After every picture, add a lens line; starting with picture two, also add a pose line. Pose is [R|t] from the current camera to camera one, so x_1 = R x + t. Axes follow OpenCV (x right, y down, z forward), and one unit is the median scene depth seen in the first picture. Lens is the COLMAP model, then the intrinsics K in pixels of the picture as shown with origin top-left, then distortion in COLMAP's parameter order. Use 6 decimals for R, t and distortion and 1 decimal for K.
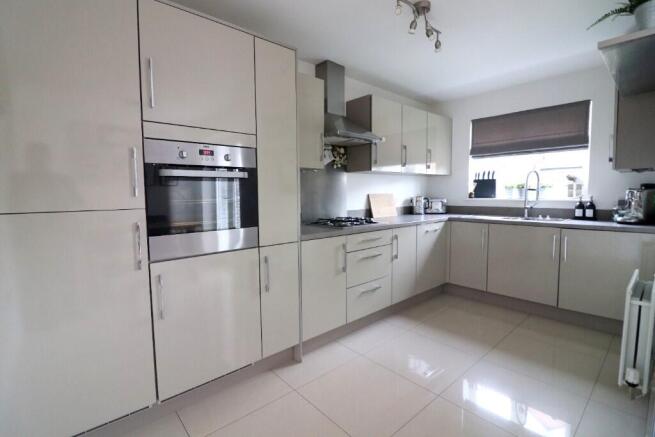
lens RADIAL K [[303.2, 0, 326.9], [0, 303.2, 217.3], [0, 0, 1]] dist [-0.027506, -0.000750]
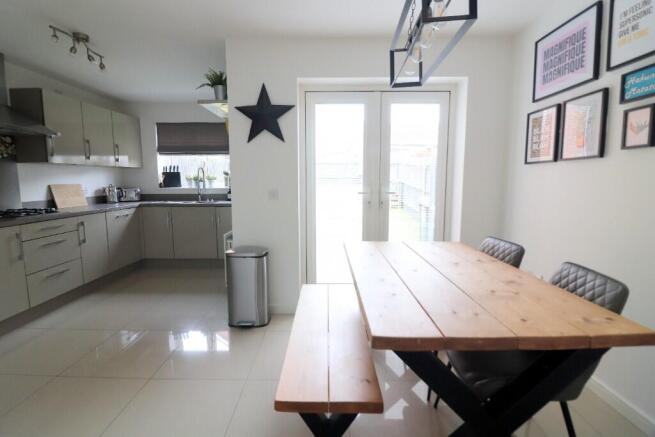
lens RADIAL K [[303.2, 0, 325.3], [0, 303.2, 217.0], [0, 0, 1]] dist [-0.027506, -0.000750]
pose [[0.668540, -0.080083, 0.739351, 0.017597], [0.054357, 0.996788, 0.058817, 0.023518], [-0.741687, 0.000867, 0.670746, -0.364950]]
